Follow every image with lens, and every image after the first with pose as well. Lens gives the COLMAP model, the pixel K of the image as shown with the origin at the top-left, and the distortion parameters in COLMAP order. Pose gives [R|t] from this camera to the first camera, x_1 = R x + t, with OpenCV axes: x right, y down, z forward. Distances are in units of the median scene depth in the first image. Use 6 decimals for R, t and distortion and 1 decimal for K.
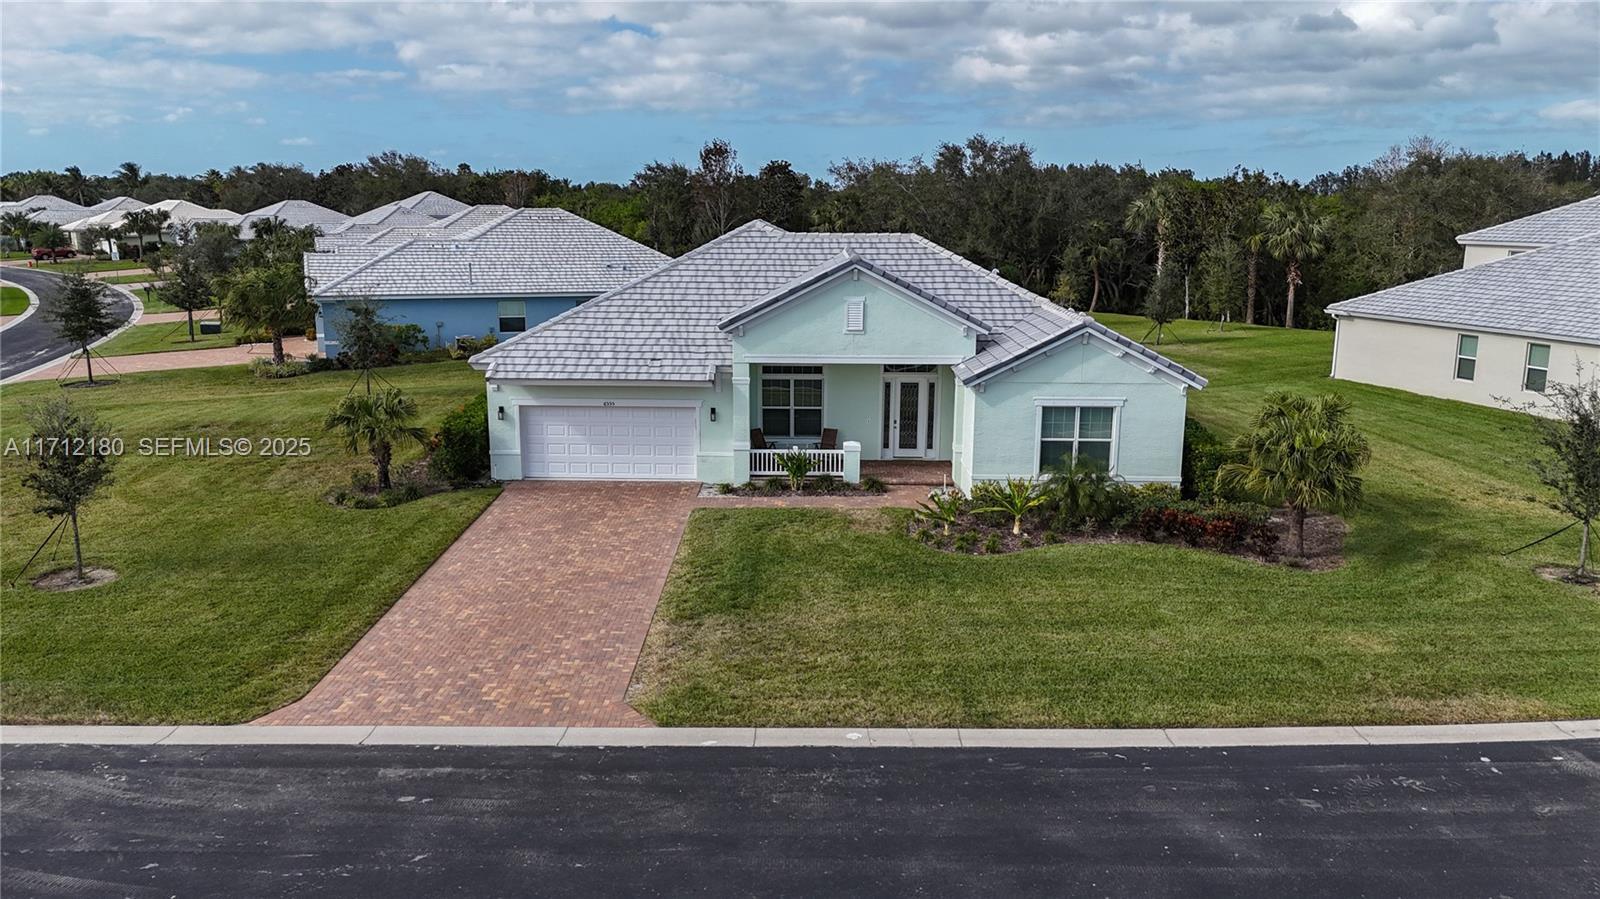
lens RADIAL K [[1178.7, 0, 806.6], [0, 1178.7, 458.0], [0, 0, 1]] dist [0.067902, -0.056150]
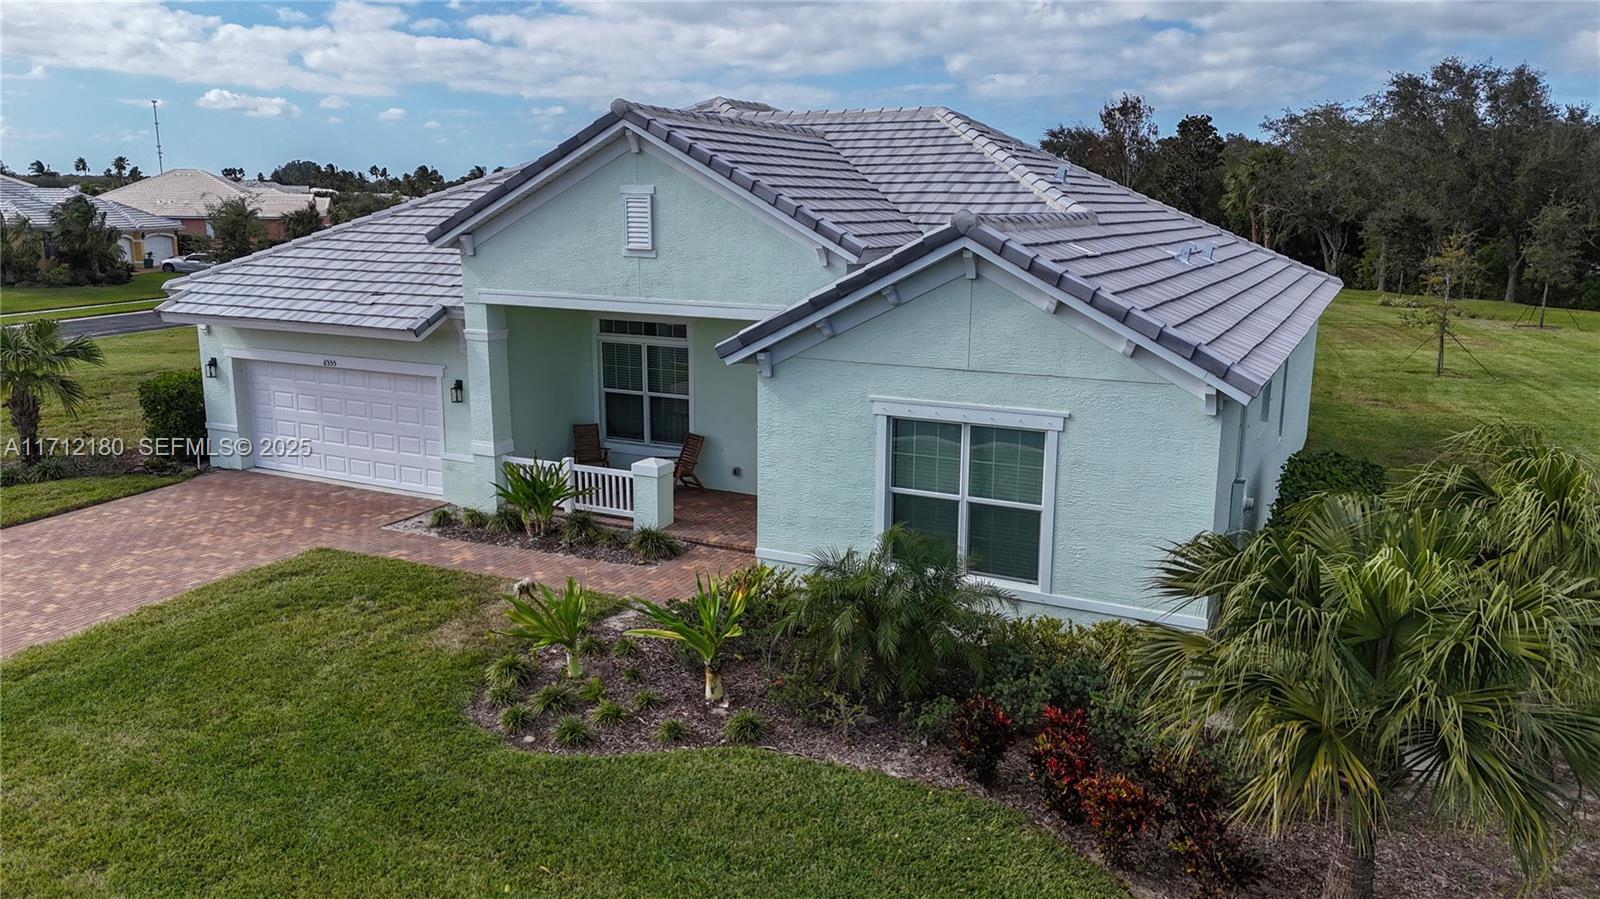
lens RADIAL K [[1178.7, 0, 798.2], [0, 1178.7, 406.3], [0, 0, 1]] dist [0.067902, -0.056150]
pose [[0.899702, 0.074713, -0.430063, 0.333792], [-0.095105, 0.995126, -0.026082, -0.030064], [0.426018, 0.064367, 0.902422, 0.536674]]
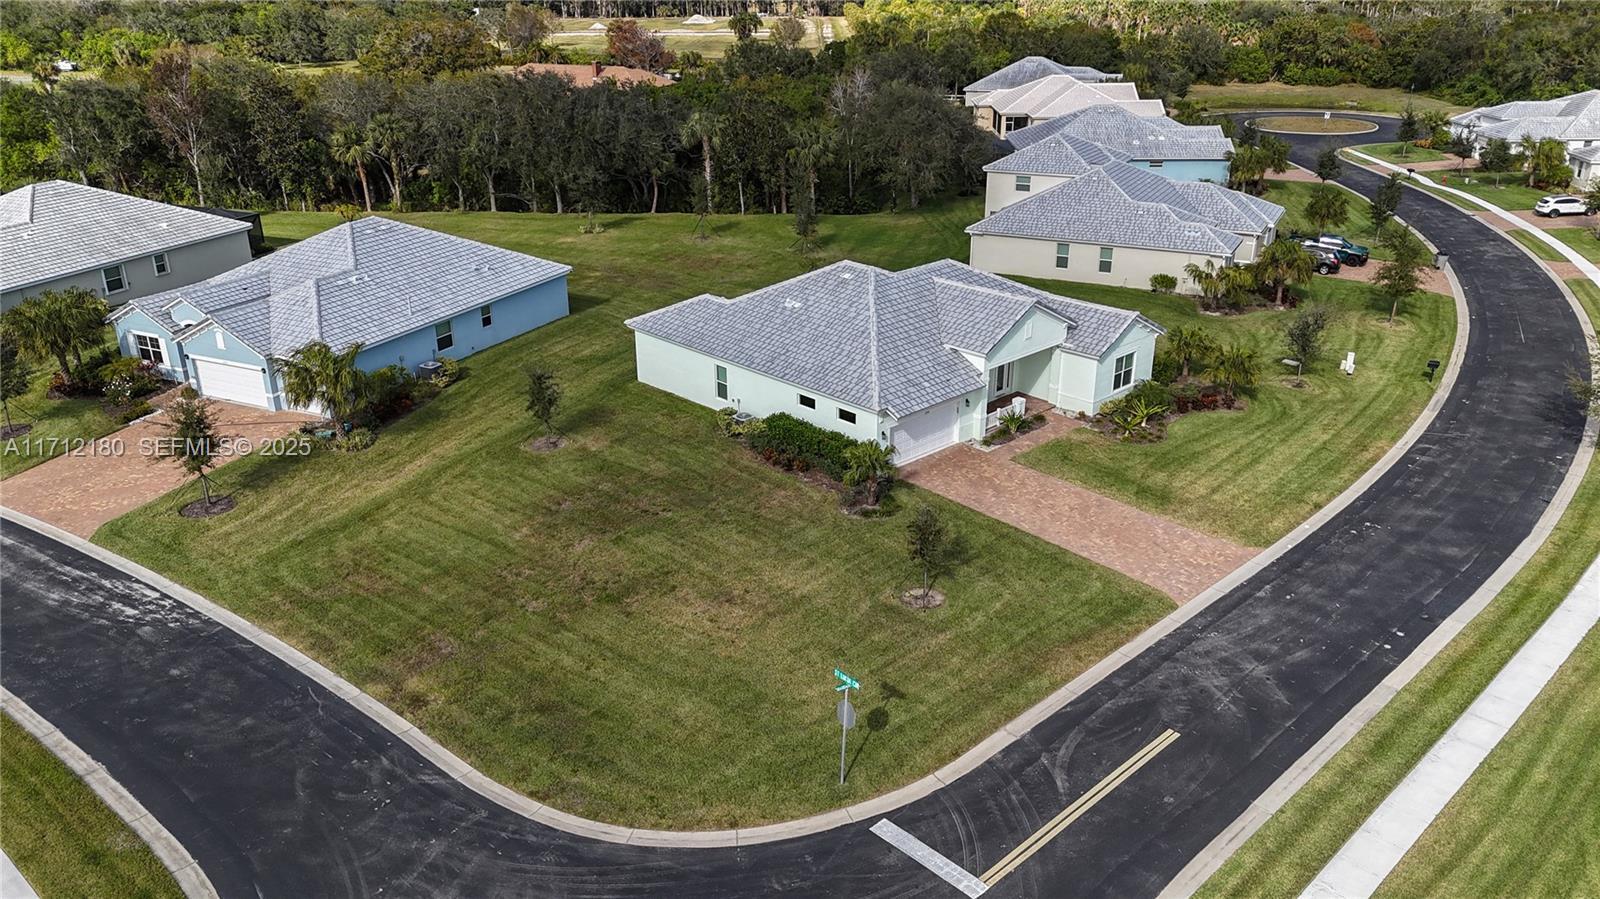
lens RADIAL K [[1178.7, 0, 786.8], [0, 1178.7, 443.5], [0, 0, 1]] dist [0.067902, -0.056150]
pose [[0.724267, -0.276085, 0.631835, -1.372801], [0.162306, 0.958854, 0.232928, -0.423287], [-0.670145, -0.066152, 0.739276, -0.093420]]
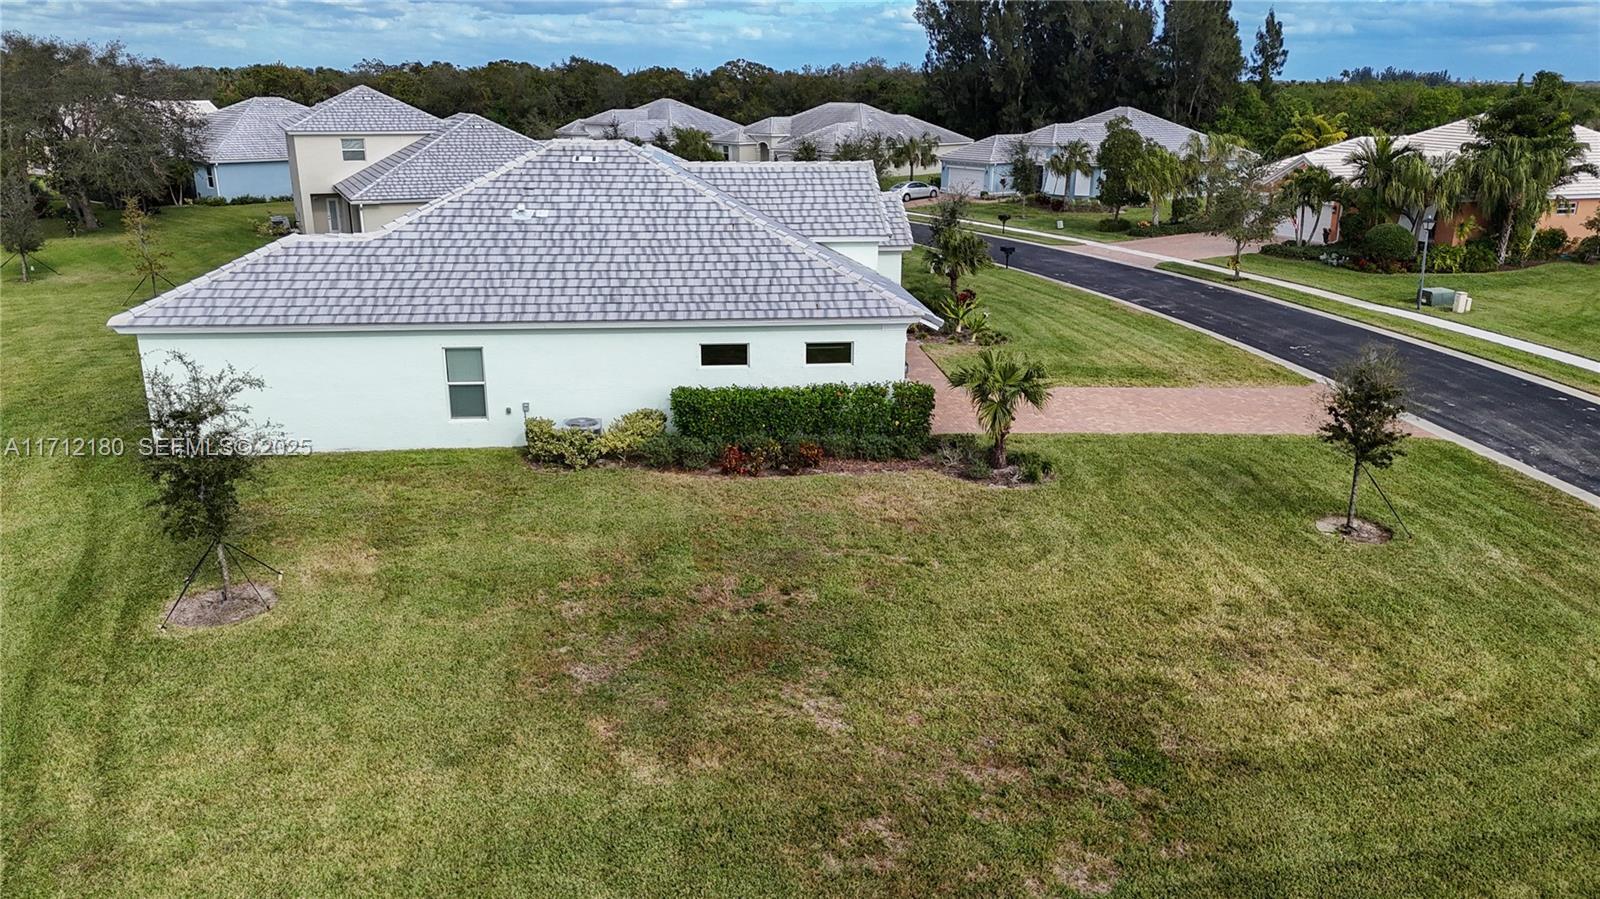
lens RADIAL K [[1178.7, 0, 800.4], [0, 1178.7, 445.6], [0, 0, 1]] dist [0.067902, -0.056150]
pose [[-0.122424, -0.297139, 0.946953, -1.135580], [0.204853, 0.926019, 0.317054, -0.288879], [-0.971106, 0.232801, -0.052497, 1.148023]]
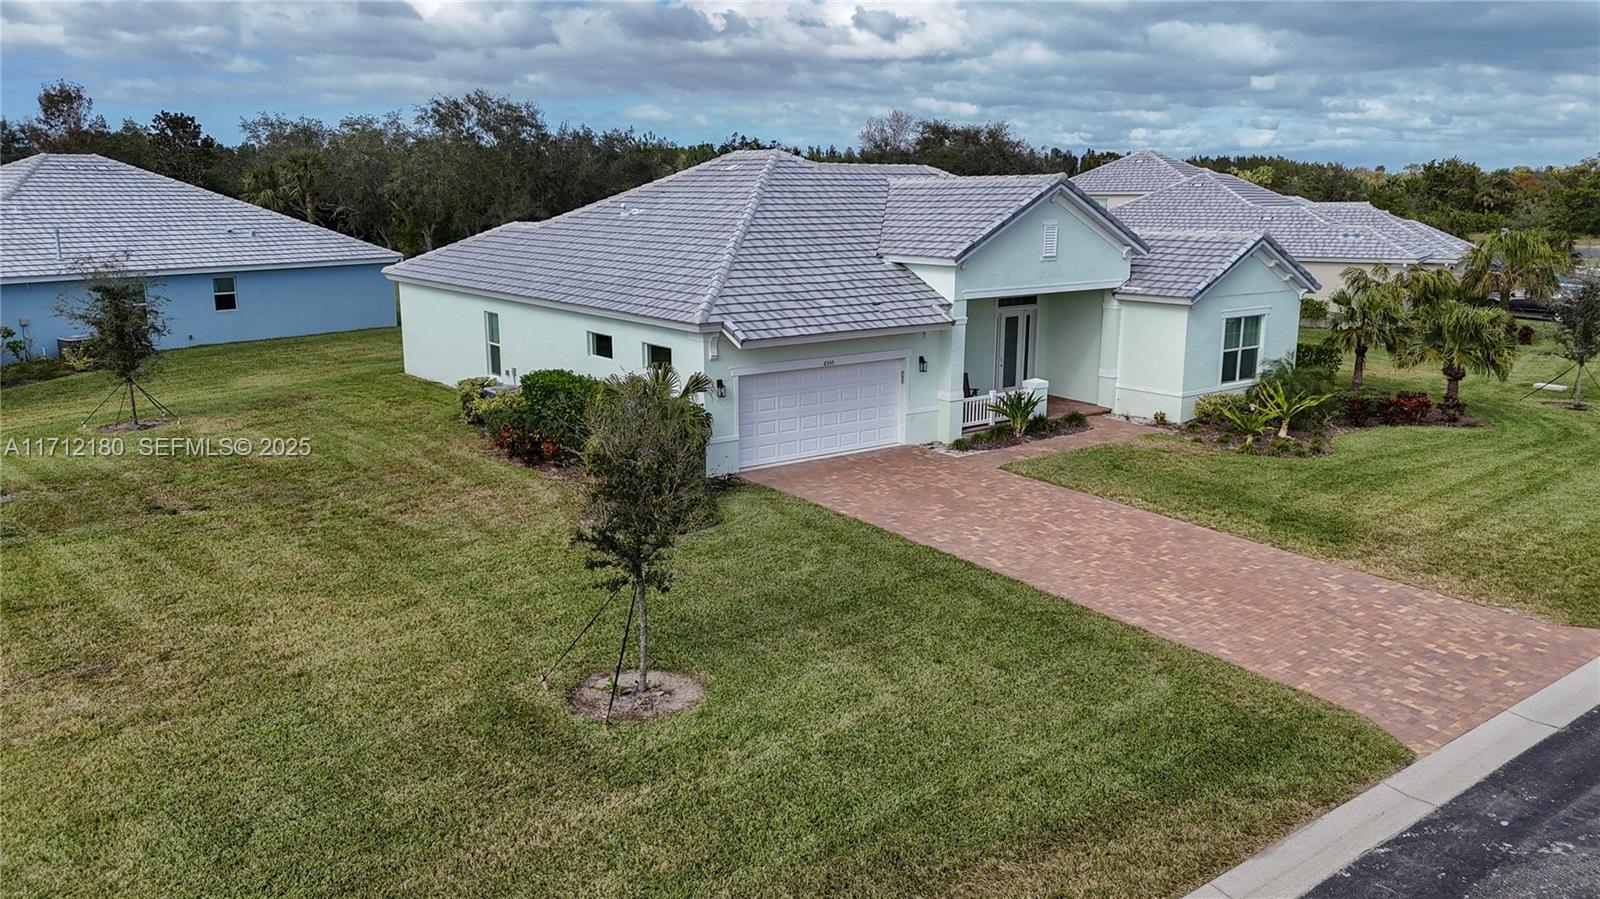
lens RADIAL K [[1178.7, 0, 801.8], [0, 1178.7, 447.3], [0, 0, 1]] dist [0.067902, -0.056150]
pose [[0.786314, -0.135754, 0.602729, -0.683640], [0.136003, 0.989664, 0.045476, -0.027923], [-0.602672, 0.046215, 0.796649, 0.367539]]
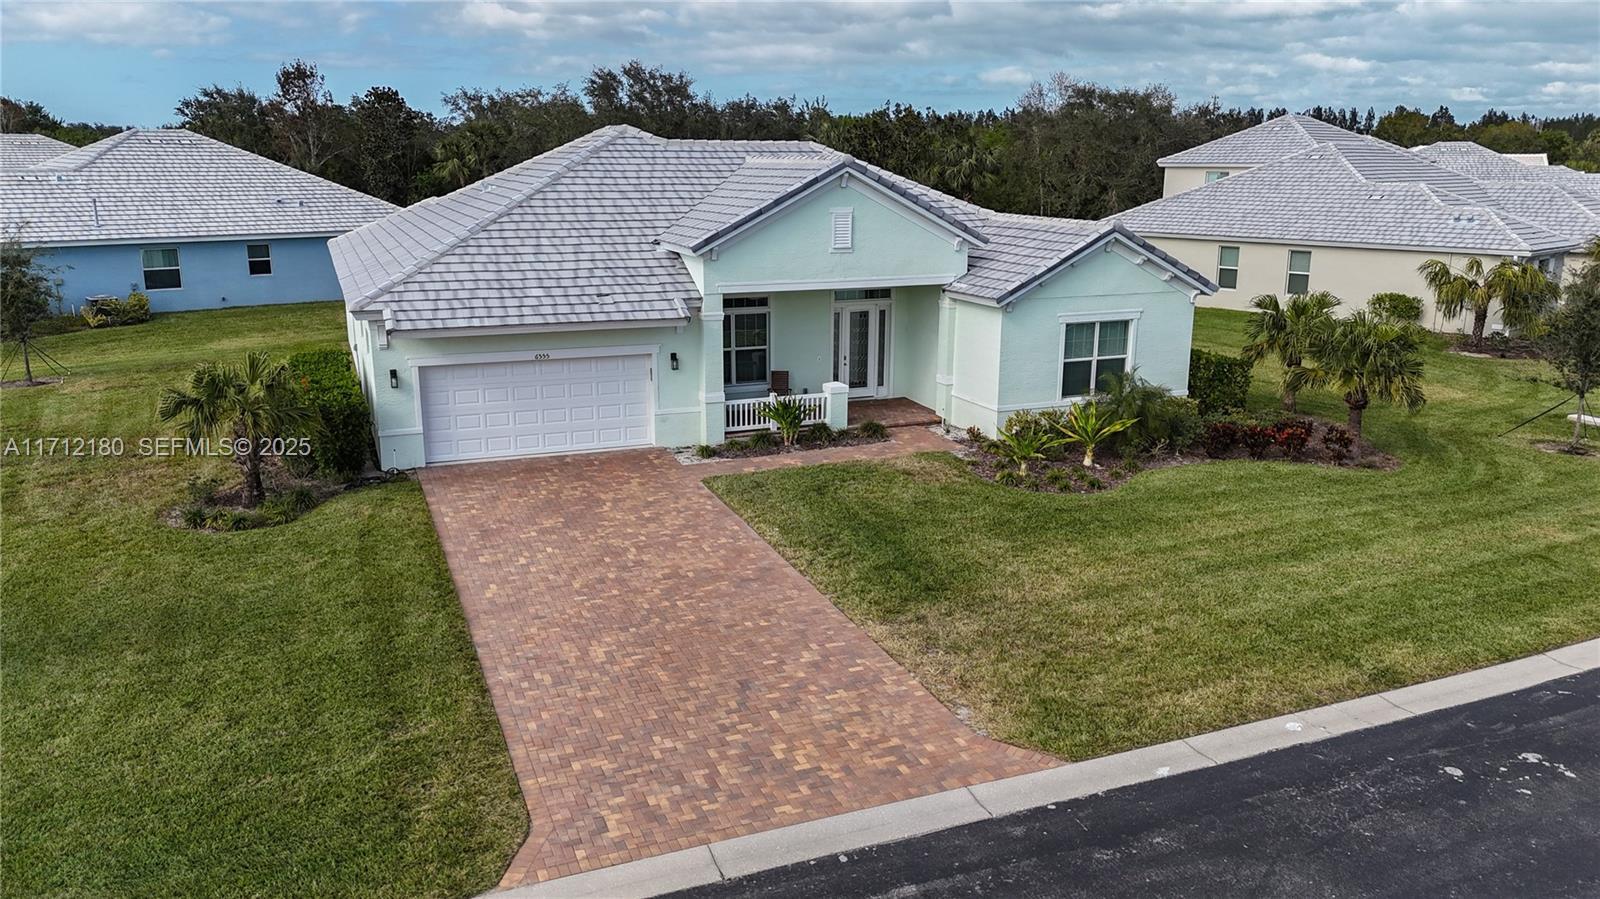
lens RADIAL K [[1178.7, 0, 805.4], [0, 1178.7, 441.3], [0, 0, 1]] dist [0.067902, -0.056150]
pose [[0.920848, -0.095326, 0.378090, -0.307421], [0.086323, 0.995434, 0.040730, -0.007531], [-0.380246, -0.004869, 0.924872, 0.223767]]
